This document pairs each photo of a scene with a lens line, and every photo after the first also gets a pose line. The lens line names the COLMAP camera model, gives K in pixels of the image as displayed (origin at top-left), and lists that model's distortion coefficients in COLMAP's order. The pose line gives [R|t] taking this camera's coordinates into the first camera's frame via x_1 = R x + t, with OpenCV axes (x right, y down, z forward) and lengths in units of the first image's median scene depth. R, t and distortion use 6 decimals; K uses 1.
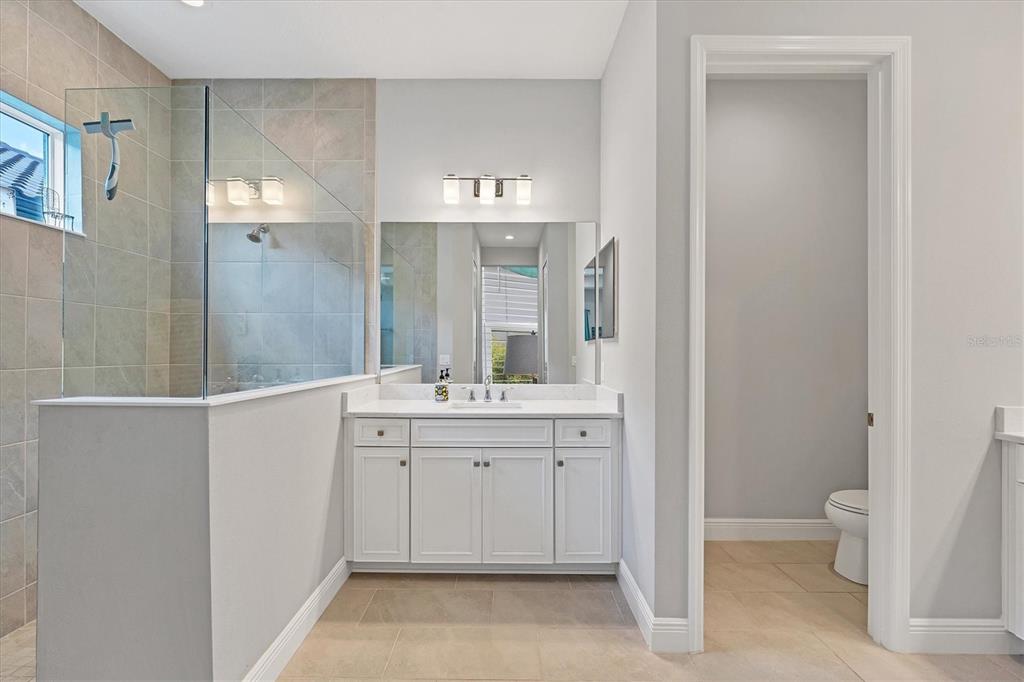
lens RADIAL K [[413.3, 0, 512.0], [0, 413.3, 341.0], [0, 0, 1]] dist [-0.000770, -0.000208]
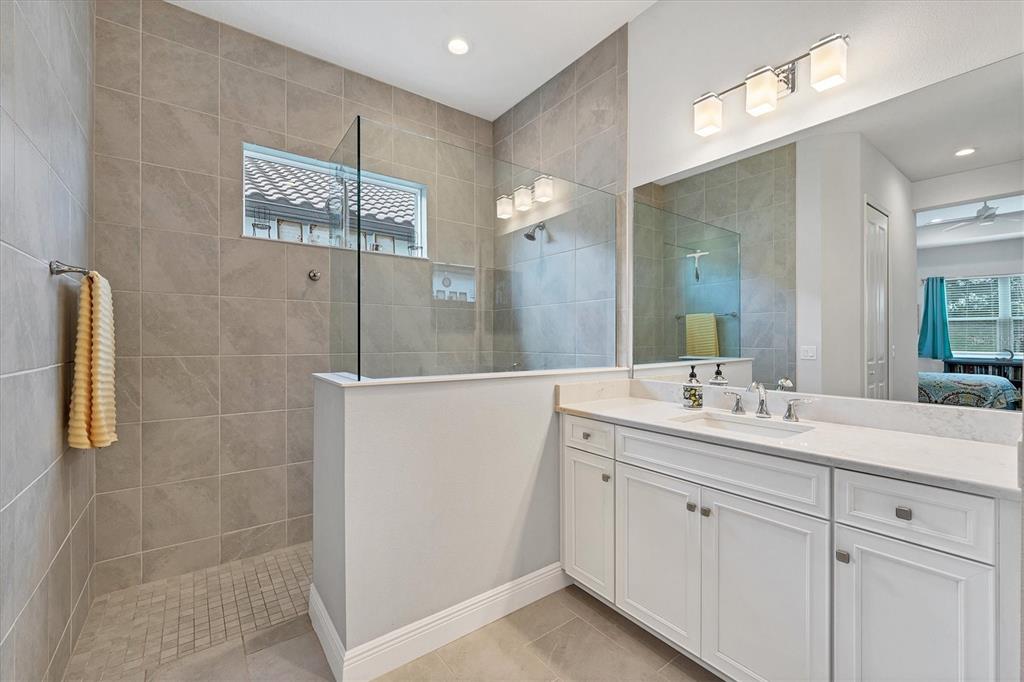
lens RADIAL K [[420.0, 0, 512.5], [0, 420.0, 336.8], [0, 0, 1]] dist [0.000101, -0.000325]
pose [[0.607158, -0.010248, -0.794515, 0.232571], [0.020976, 0.999775, 0.003134, 0.010356], [0.794304, -0.018568, 0.607236, 0.294961]]
